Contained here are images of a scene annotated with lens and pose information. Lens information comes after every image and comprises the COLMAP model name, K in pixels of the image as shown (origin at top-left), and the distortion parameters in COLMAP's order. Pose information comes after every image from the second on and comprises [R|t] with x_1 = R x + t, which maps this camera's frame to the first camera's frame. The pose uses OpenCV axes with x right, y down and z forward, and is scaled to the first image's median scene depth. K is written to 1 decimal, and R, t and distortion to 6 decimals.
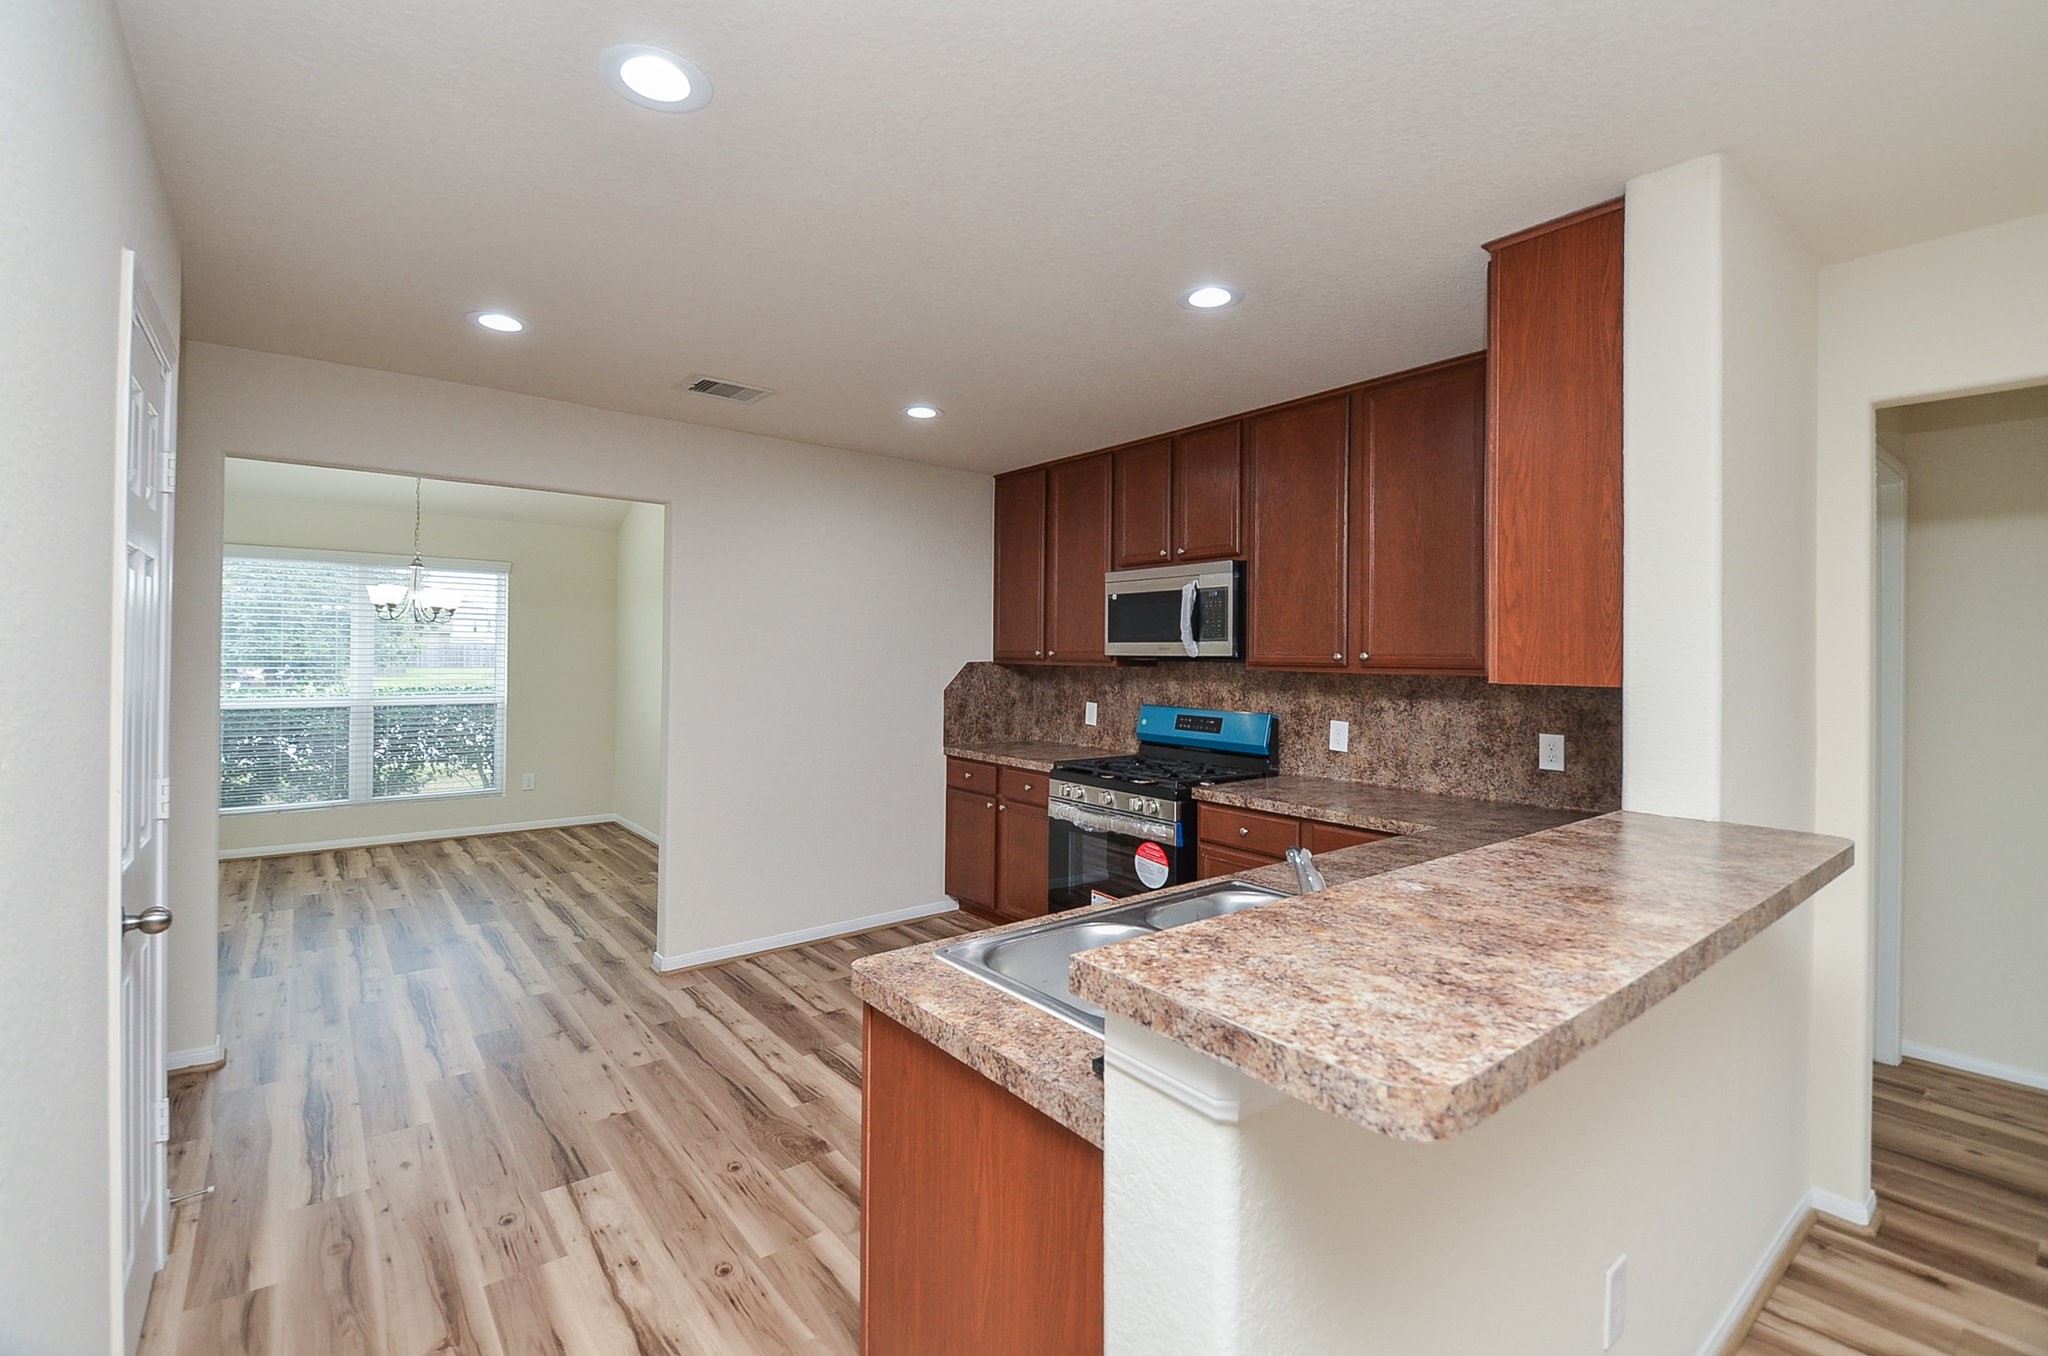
lens RADIAL K [[928.0, 0, 1028.8], [0, 928.0, 662.4], [0, 0, 1]] dist [-0.024737, -0.002457]
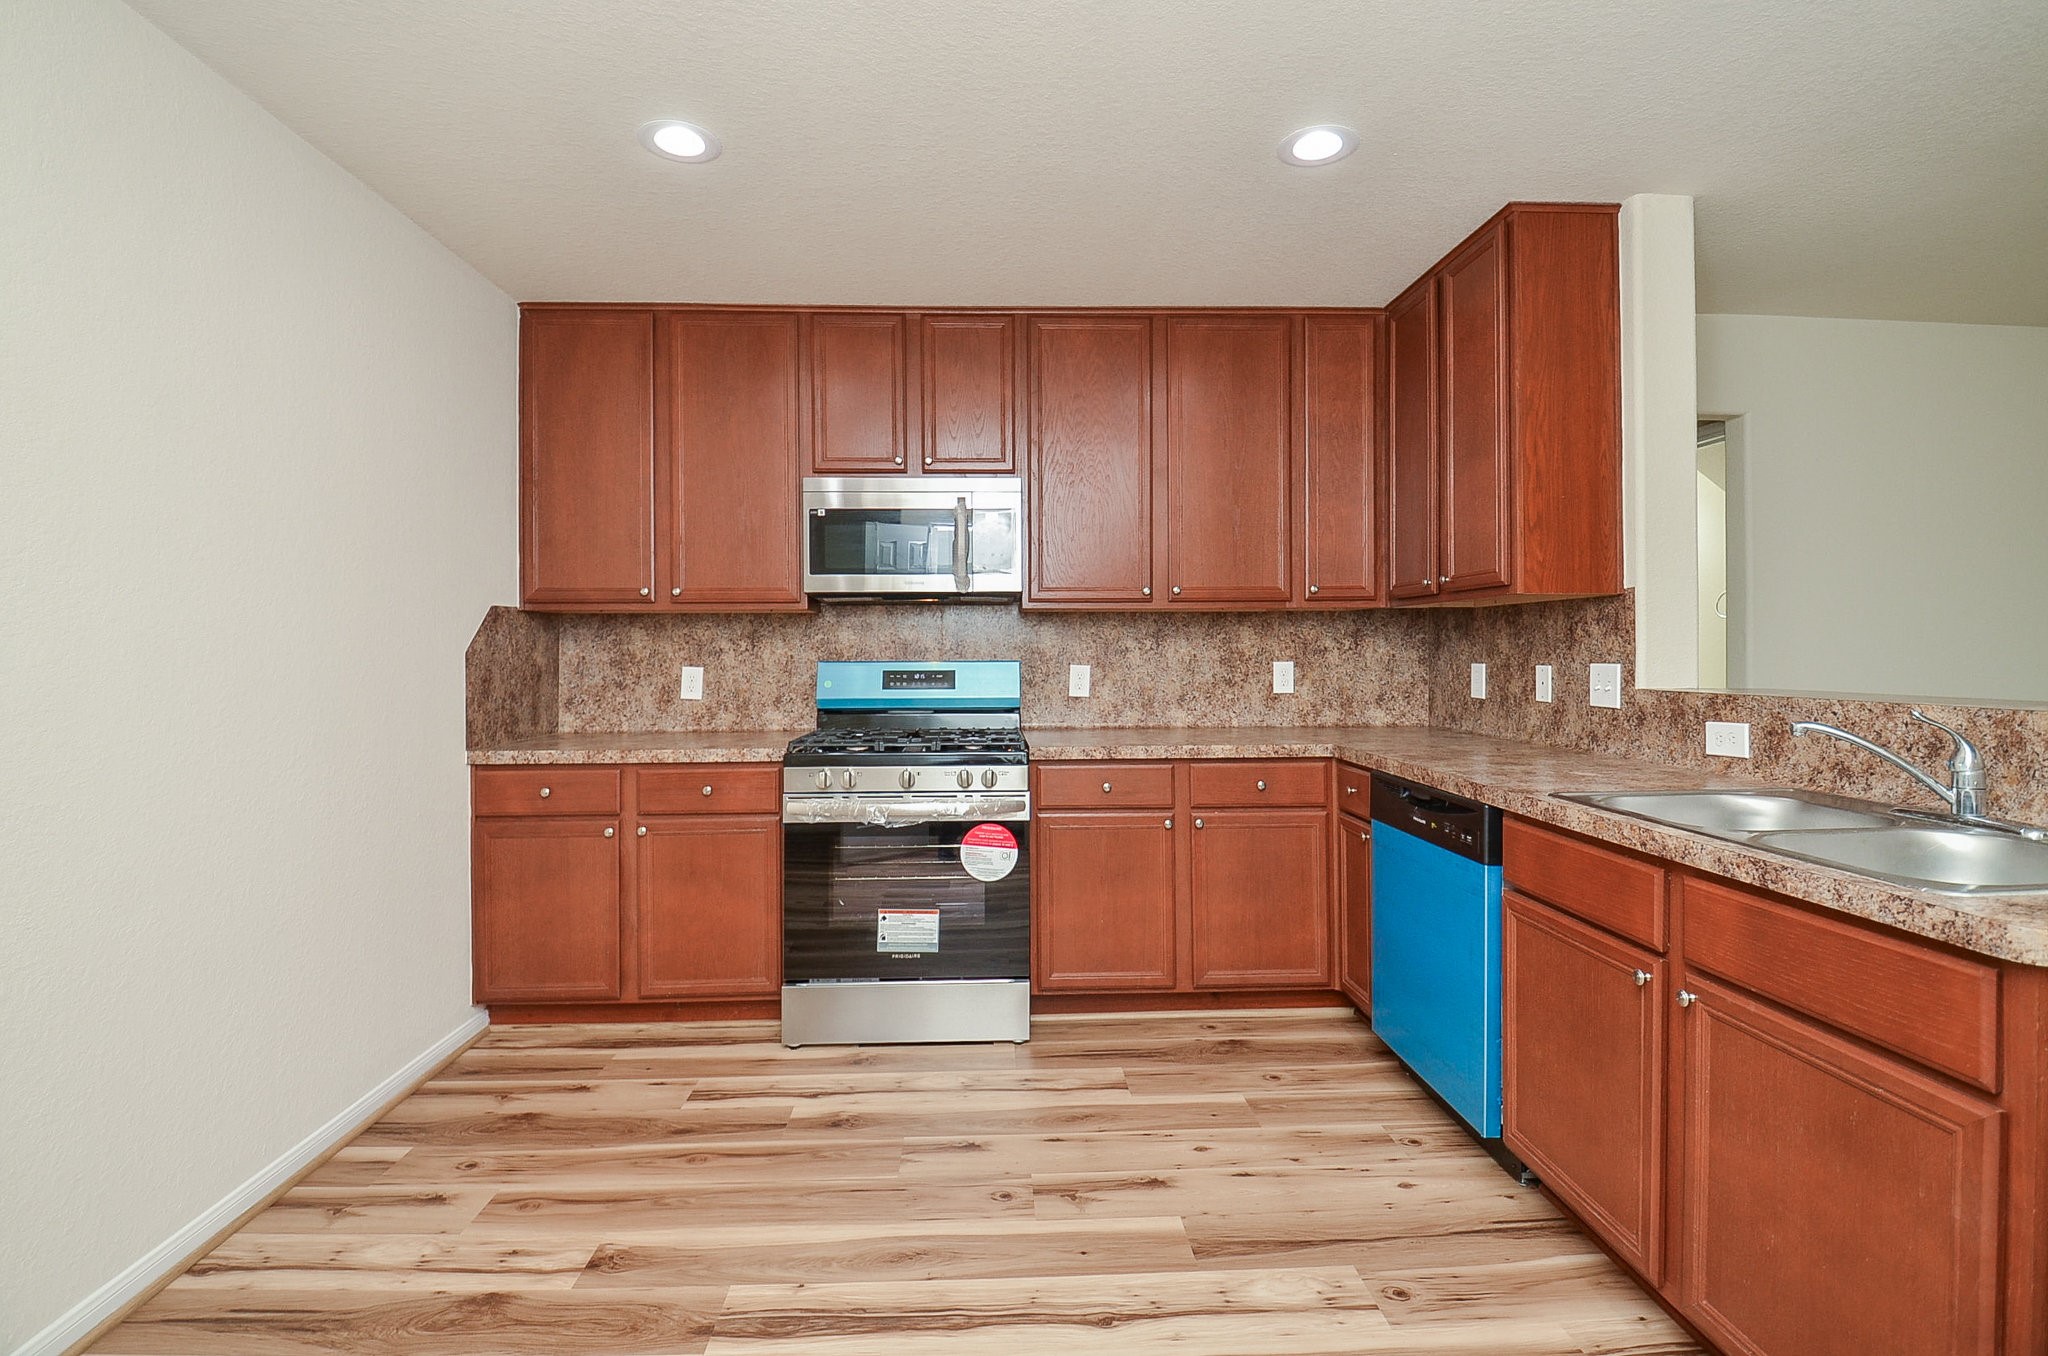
lens RADIAL K [[928.0, 0, 1025.0], [0, 928.0, 666.7], [0, 0, 1]] dist [-0.024737, -0.002457]
pose [[0.580561, -0.029031, 0.813699, -0.433515], [0.023013, 0.999550, 0.019242, 0.042986], [-0.813891, 0.007554, 0.580968, 0.466827]]
